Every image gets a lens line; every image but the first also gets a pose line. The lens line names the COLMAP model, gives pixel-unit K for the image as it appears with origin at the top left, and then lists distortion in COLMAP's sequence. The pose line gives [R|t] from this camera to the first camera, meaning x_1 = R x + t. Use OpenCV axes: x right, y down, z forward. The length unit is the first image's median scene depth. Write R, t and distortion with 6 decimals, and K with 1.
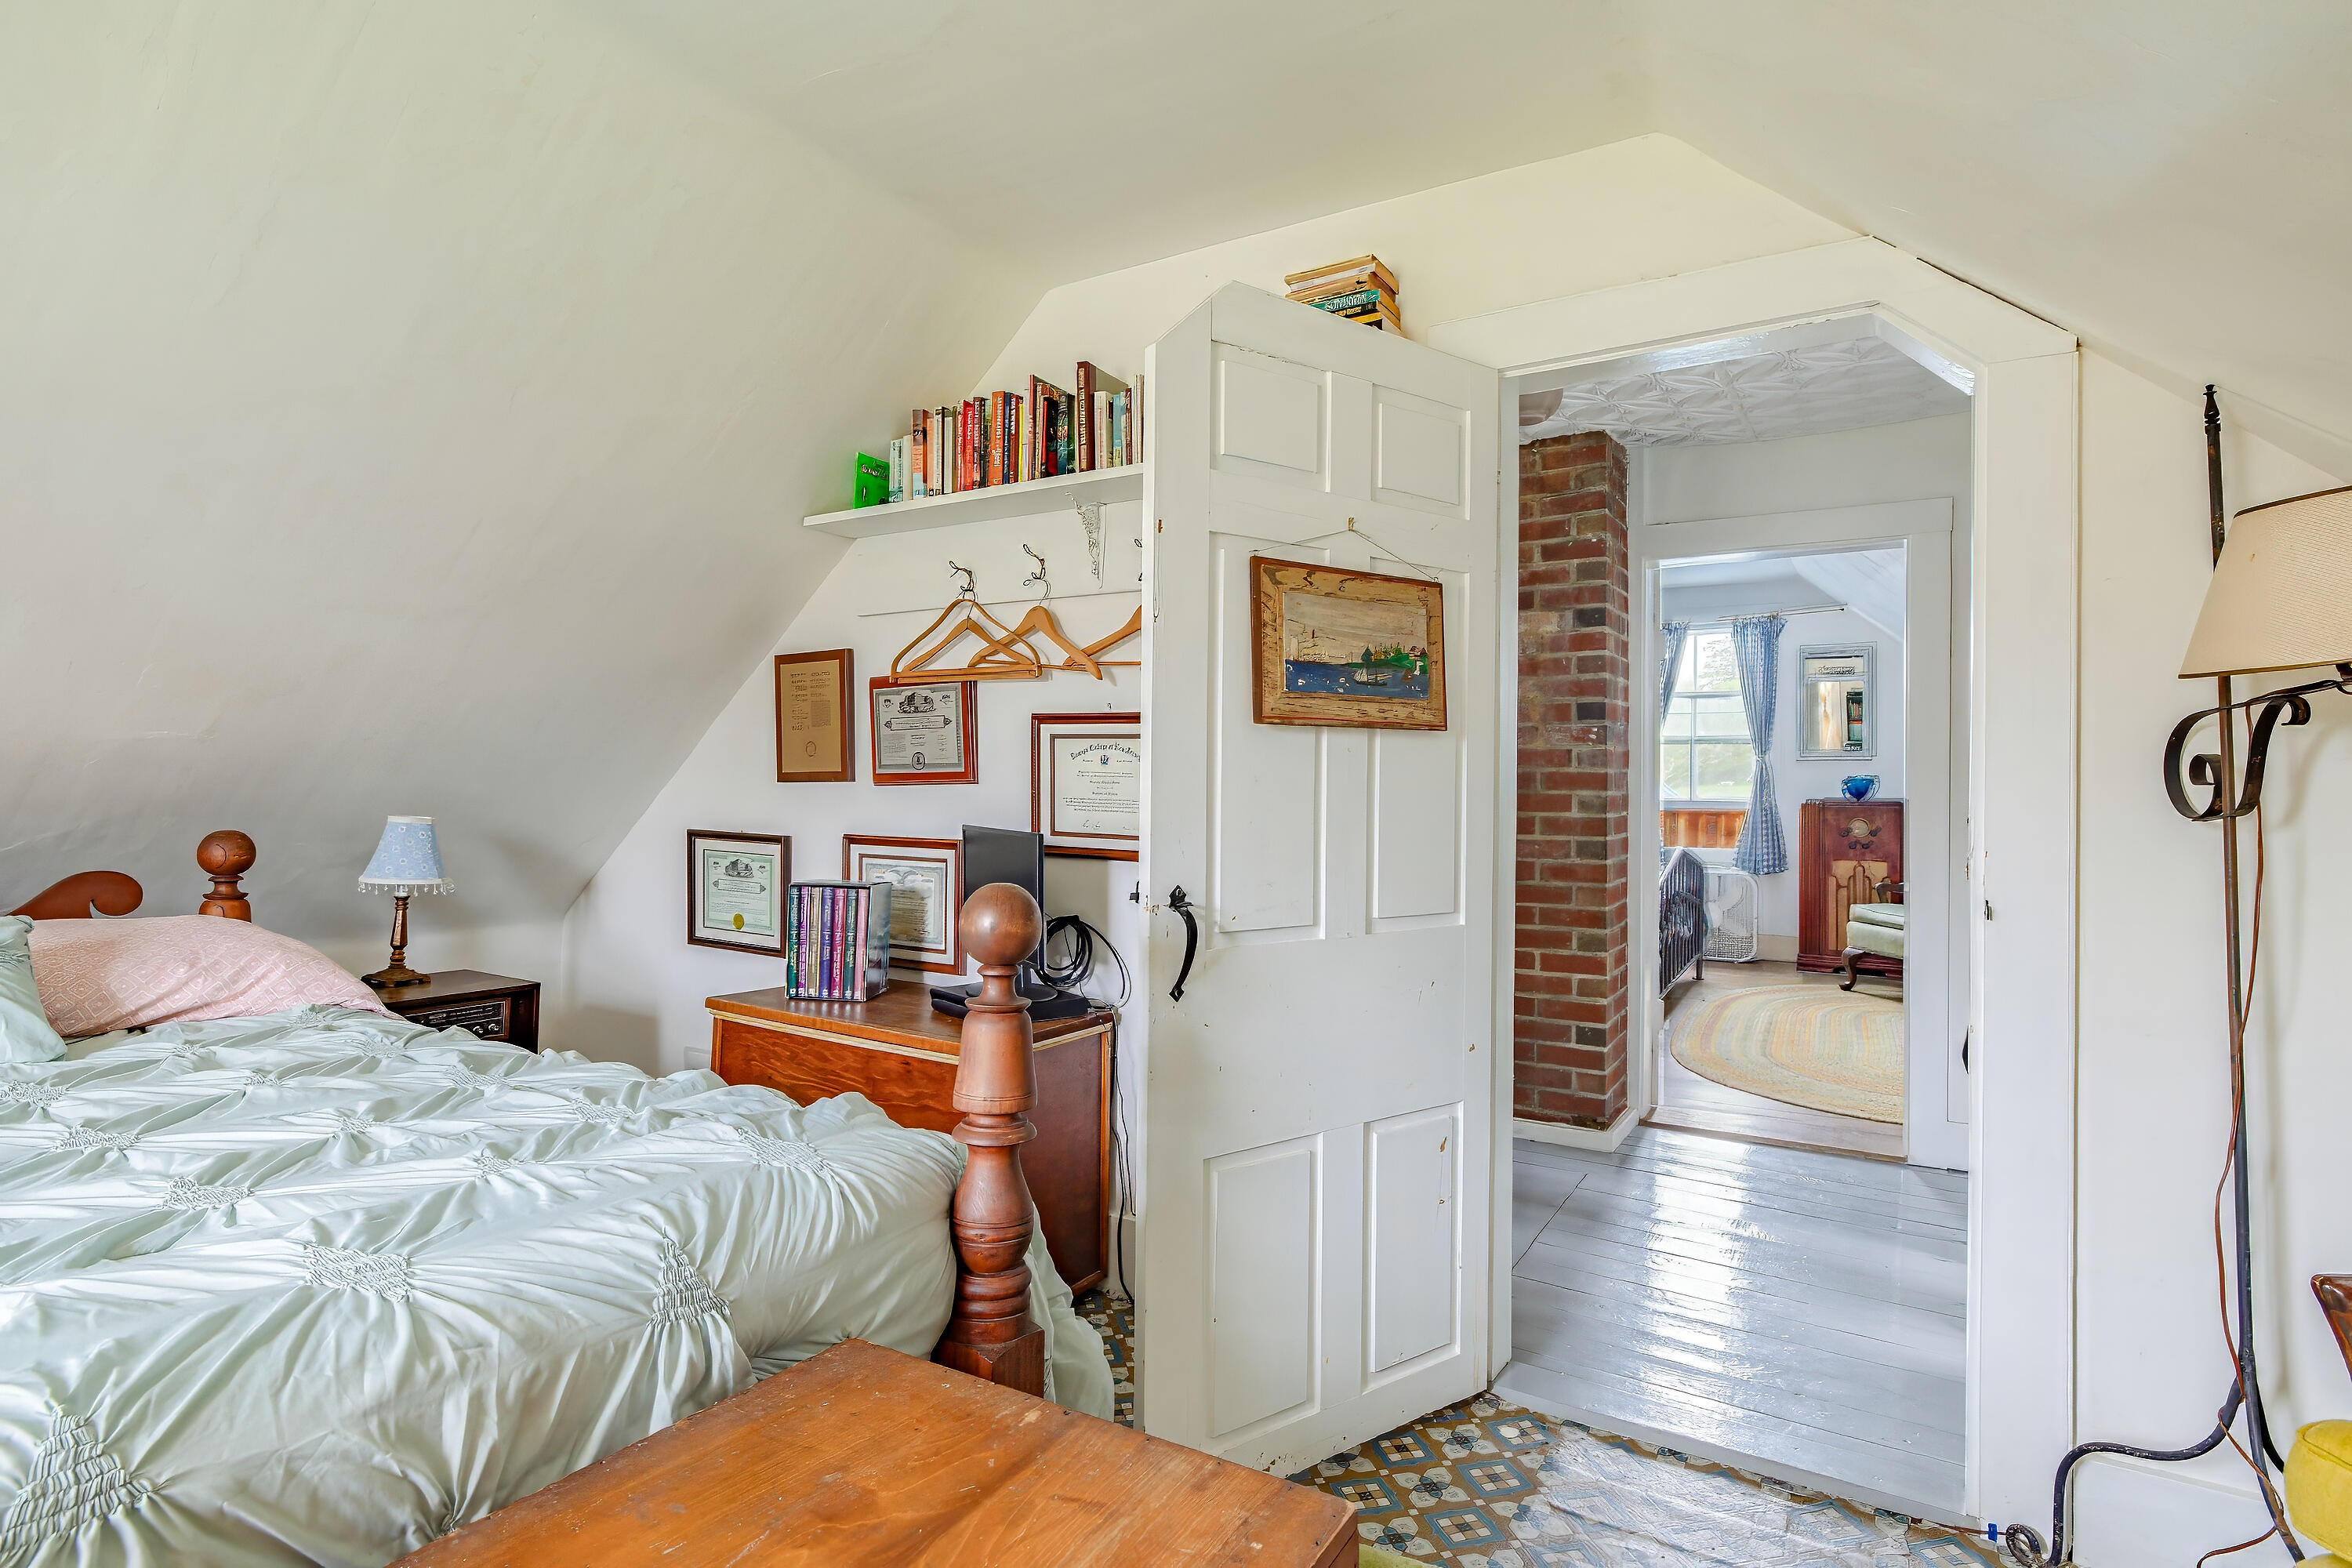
lens RADIAL K [[1251.9, 0, 1179.7], [0, 1251.9, 781.8], [0, 0, 1]] dist [0.001127, -0.000890]
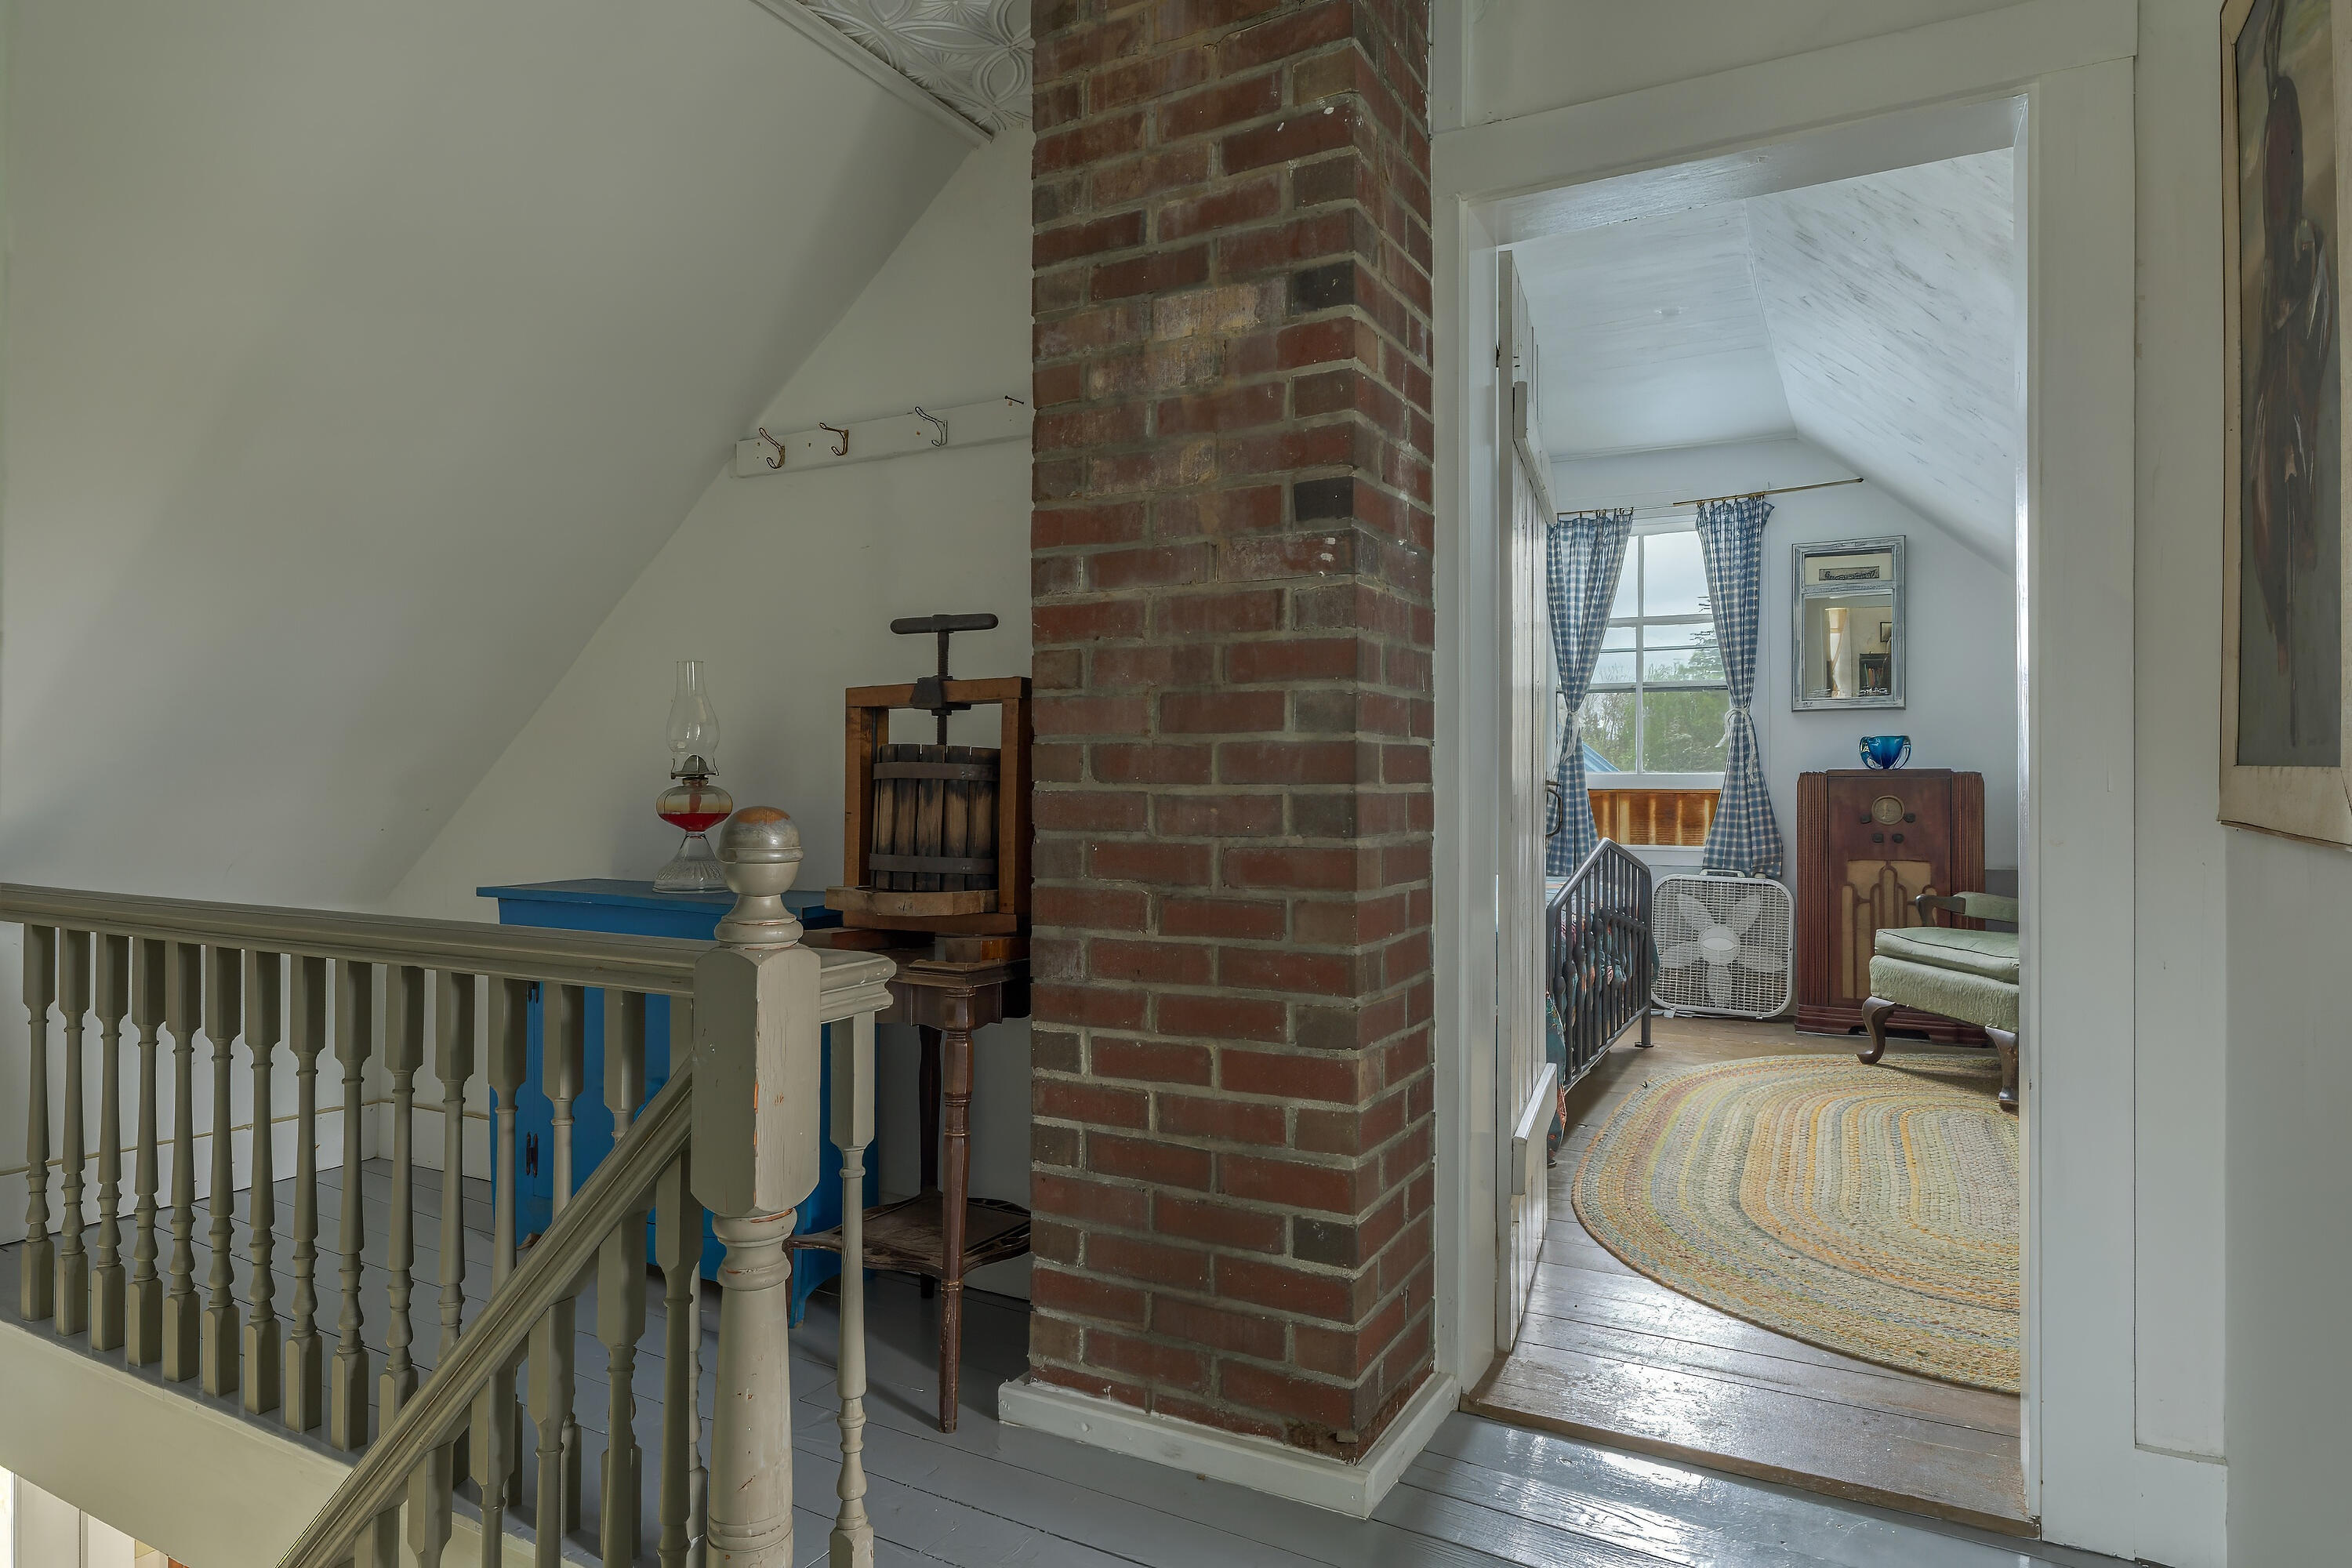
lens RADIAL K [[1382.8, 0, 1171.5], [0, 1382.8, 799.7], [0, 0, 1]] dist [0.011771, -0.000132]
pose [[0.999354, -0.006631, 0.035308, 0.248789], [0.006565, 0.999976, 0.001994, 0.045963], [-0.035320, -0.001761, 0.999374, 0.499106]]
